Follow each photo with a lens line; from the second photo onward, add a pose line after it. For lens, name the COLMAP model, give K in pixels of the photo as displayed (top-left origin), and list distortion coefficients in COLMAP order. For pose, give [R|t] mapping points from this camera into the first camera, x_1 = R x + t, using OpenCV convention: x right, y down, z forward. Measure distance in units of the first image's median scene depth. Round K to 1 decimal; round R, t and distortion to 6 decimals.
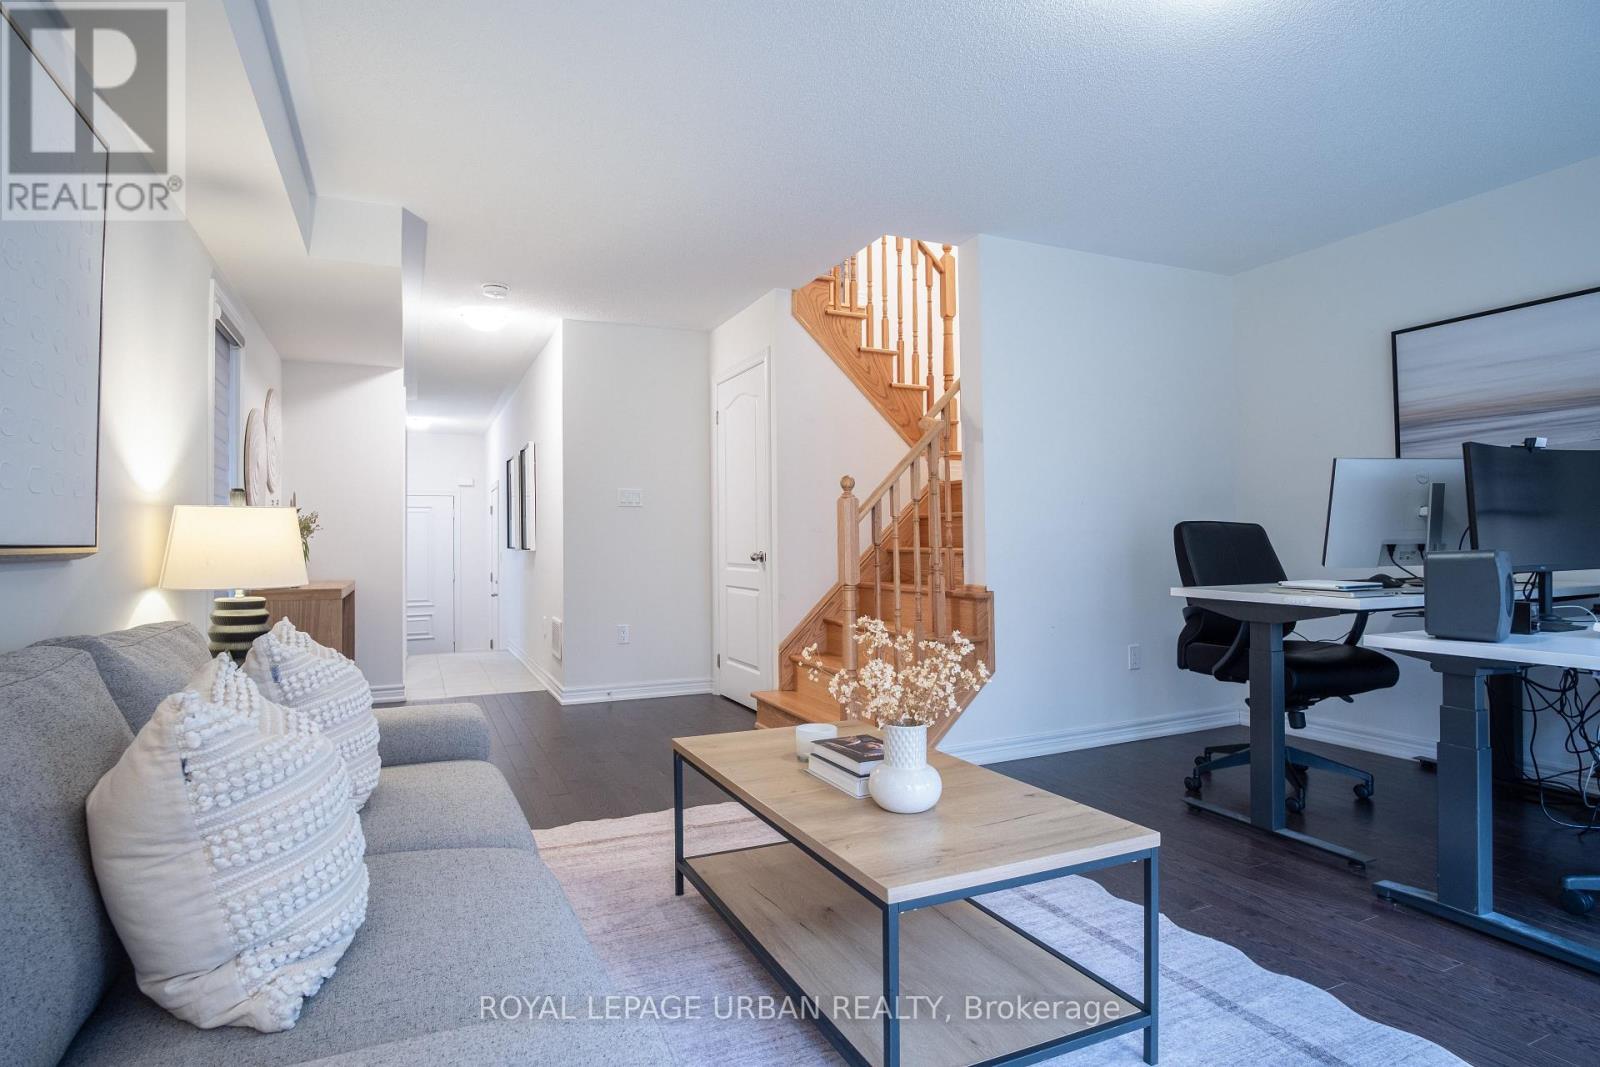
lens RADIAL K [[860.7, 0, 803.2], [0, 860.7, 534.2], [0, 0, 1]] dist [-0.026818, 0.006742]
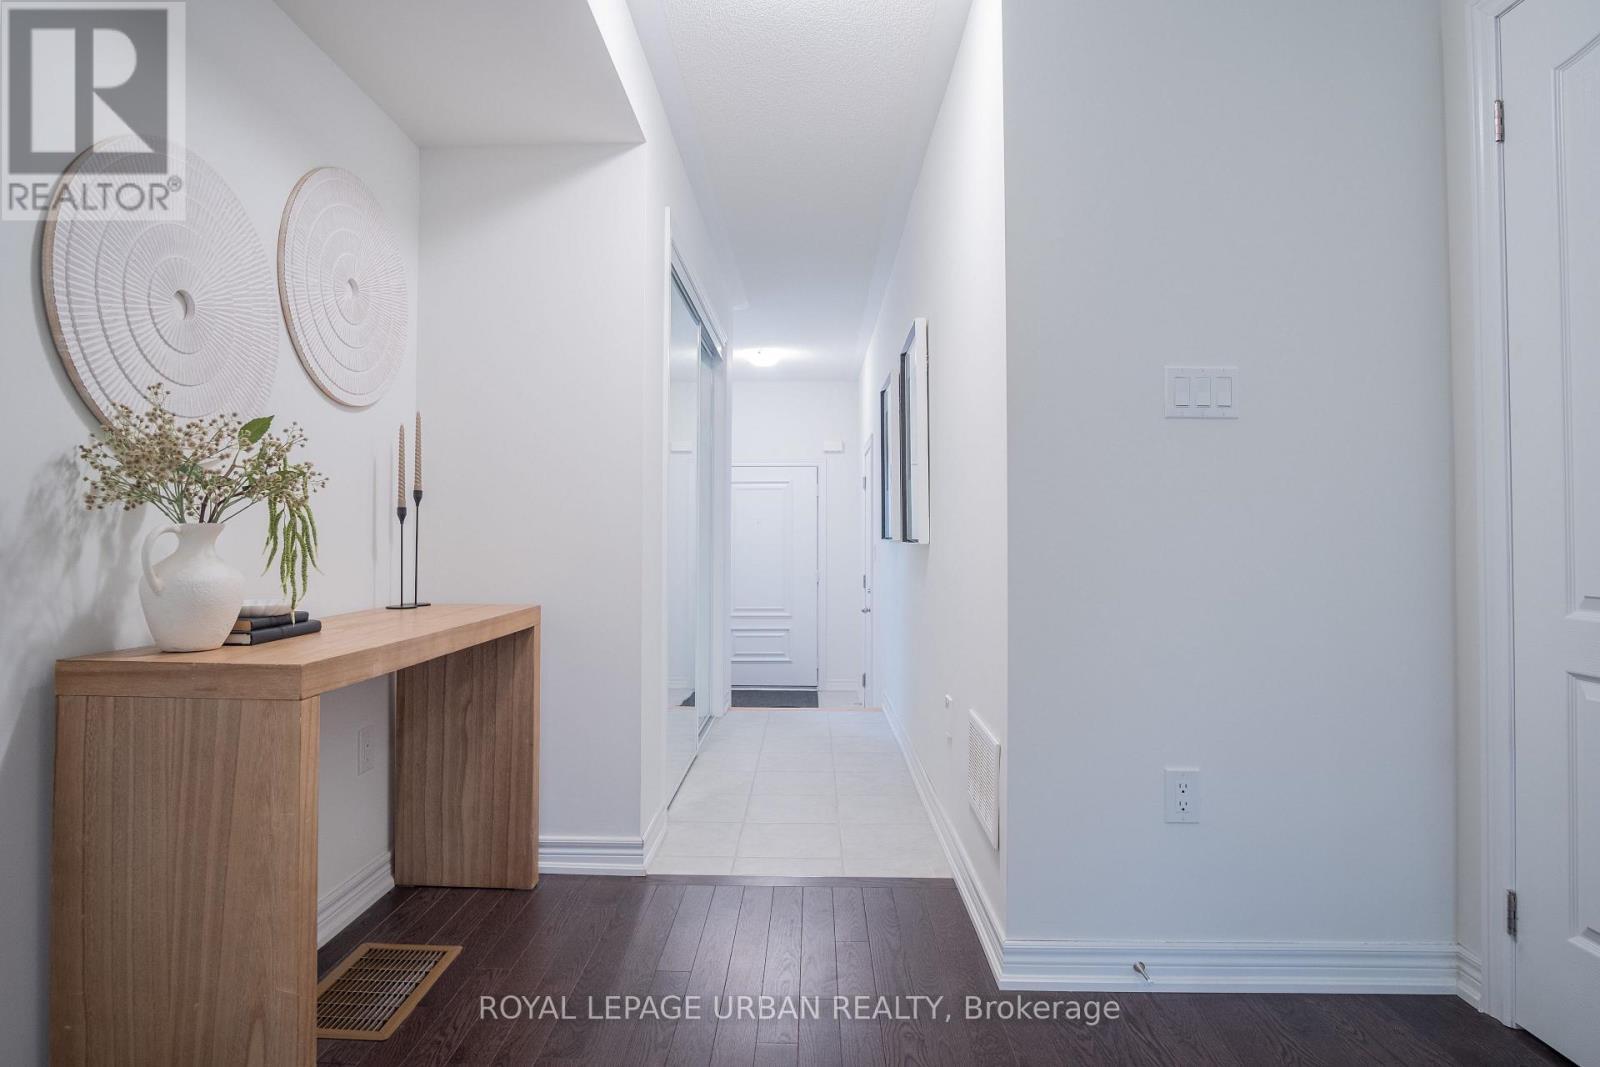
lens RADIAL K [[860.7, 0, 787.1], [0, 860.7, 524.4], [0, 0, 1]] dist [-0.026818, 0.006742]
pose [[0.897154, 0.003520, -0.441704, -0.203015], [-0.005037, 0.999985, -0.002263, 0.011805], [0.441690, 0.004255, 0.897158, 0.635640]]
